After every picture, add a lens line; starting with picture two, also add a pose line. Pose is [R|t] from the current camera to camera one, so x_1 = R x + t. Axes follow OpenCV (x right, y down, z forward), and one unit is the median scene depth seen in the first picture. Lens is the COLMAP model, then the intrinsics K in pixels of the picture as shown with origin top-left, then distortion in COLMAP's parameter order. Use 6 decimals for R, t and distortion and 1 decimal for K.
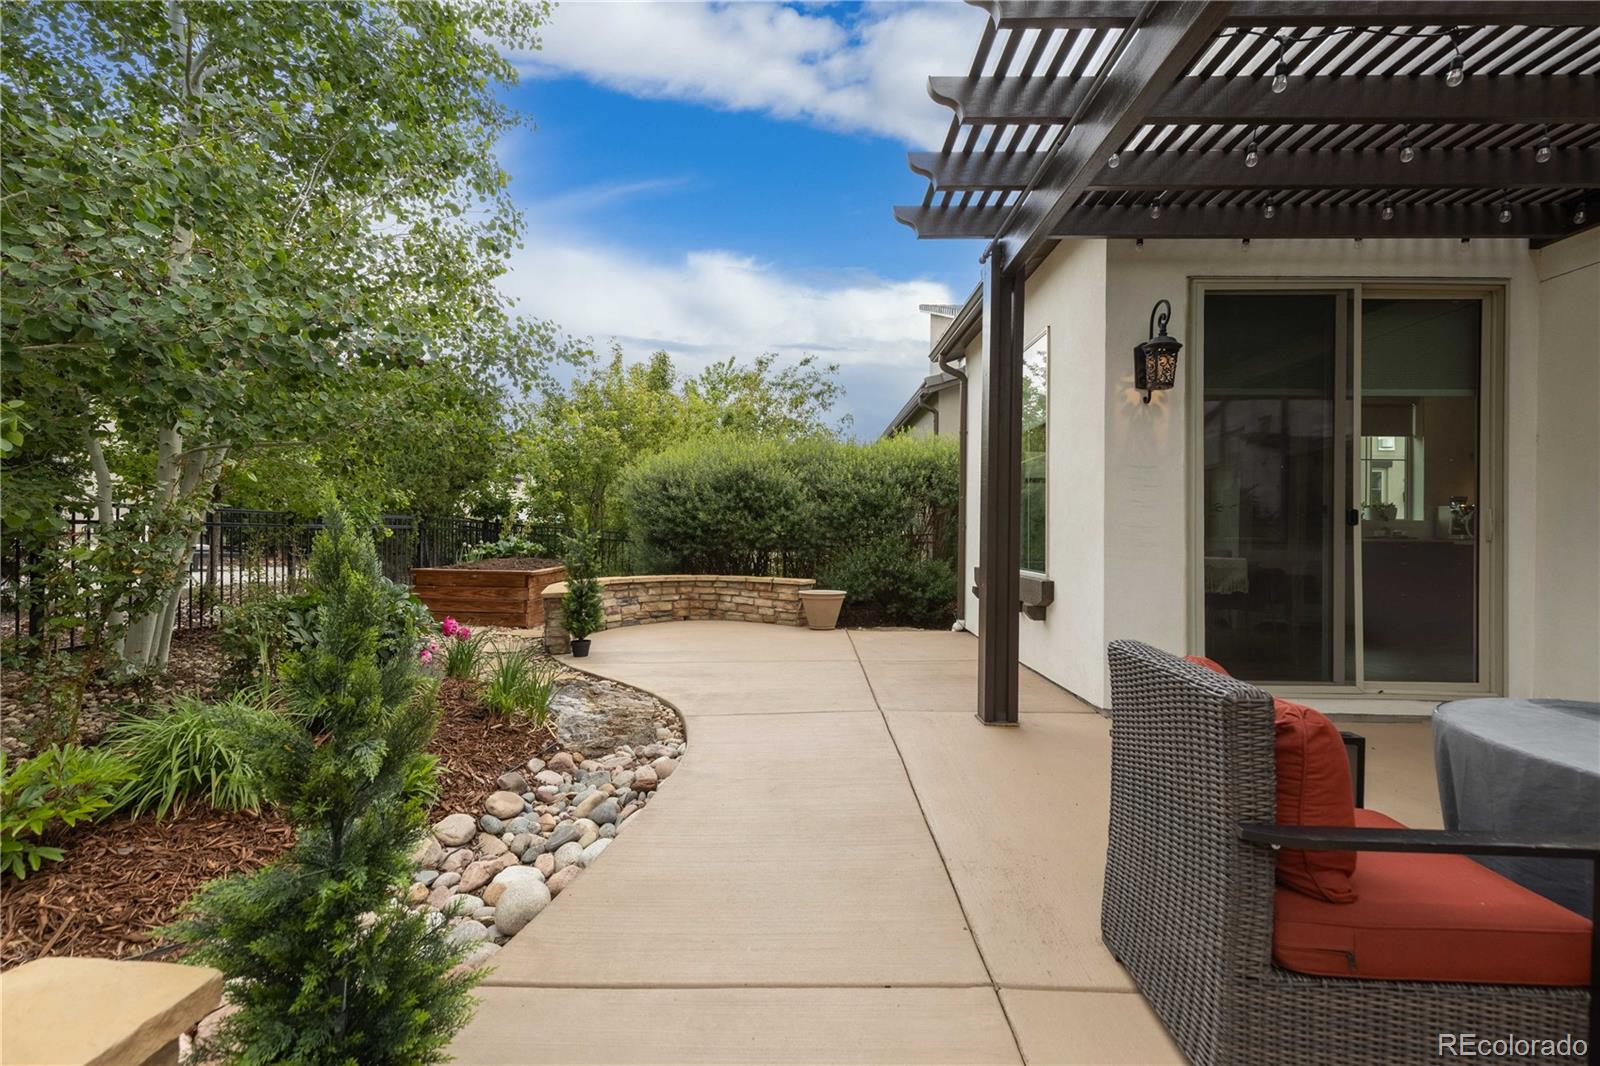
lens RADIAL K [[731.2, 0, 798.4], [0, 731.2, 529.9], [0, 0, 1]] dist [0.009899, -0.000438]
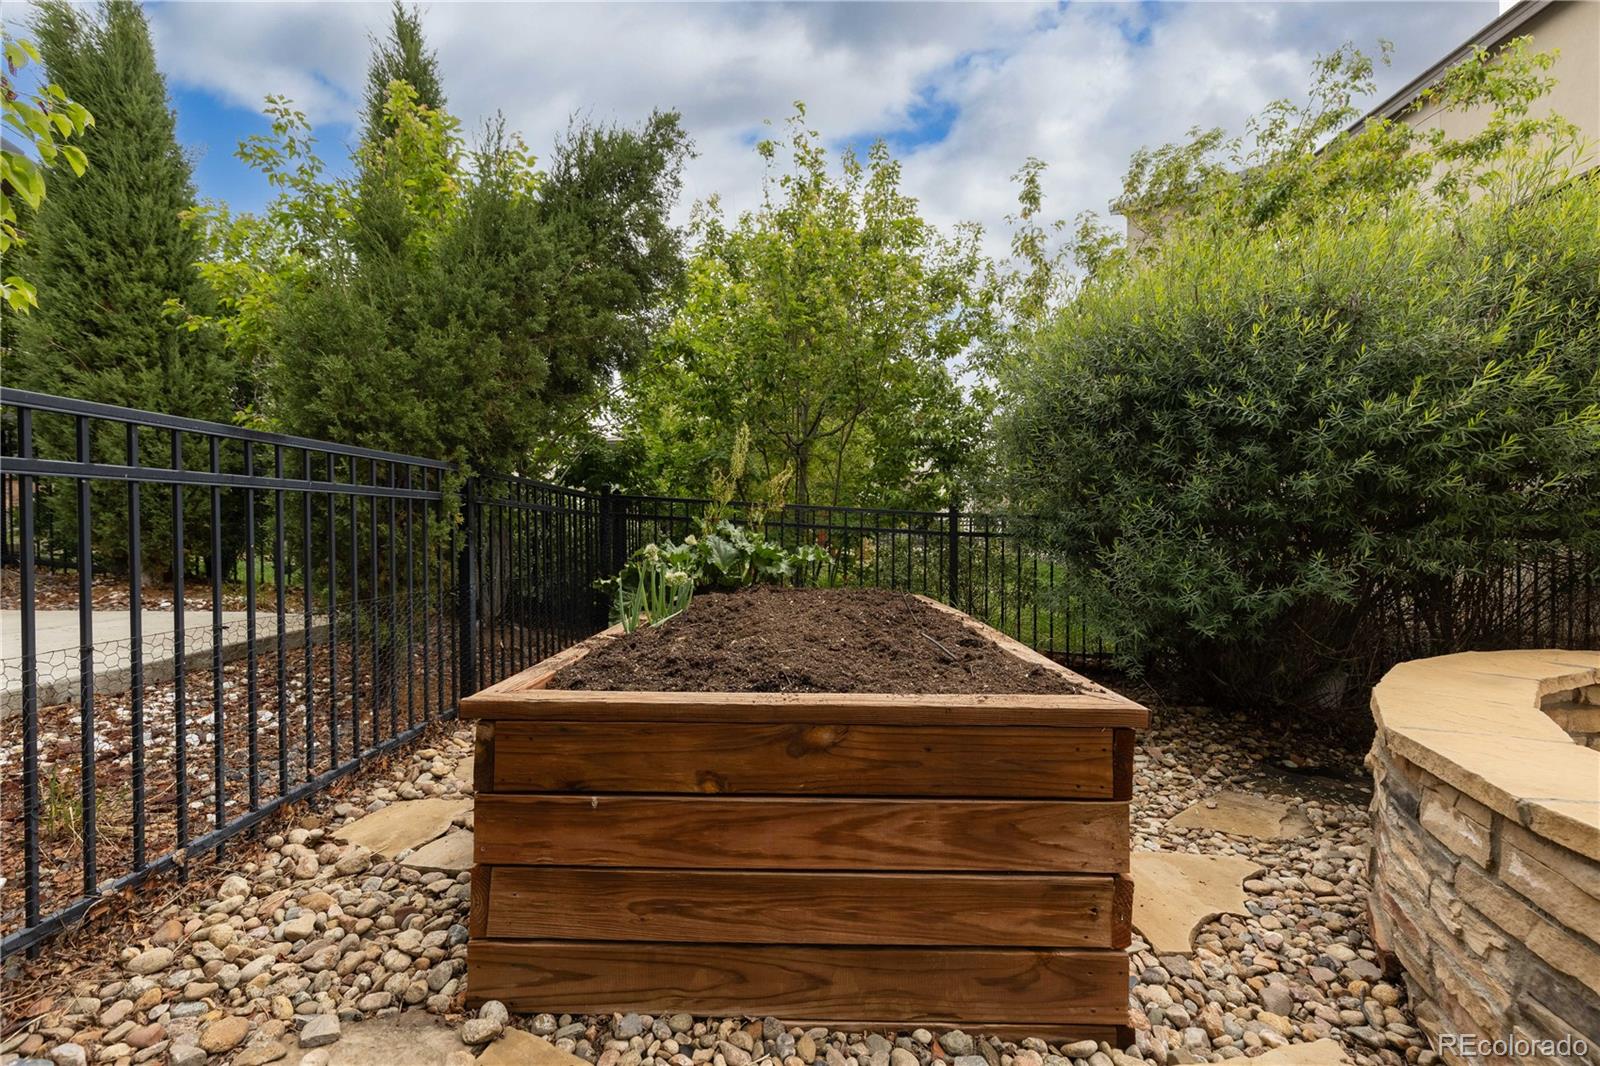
lens RADIAL K [[731.2, 0, 798.4], [0, 731.2, 532.9], [0, 0, 1]] dist [0.009899, -0.000438]
pose [[0.999855, -0.014464, -0.008949, -0.381896], [0.014581, 0.999807, 0.013190, 0.009909], [0.008757, -0.013319, 0.999873, 0.706315]]
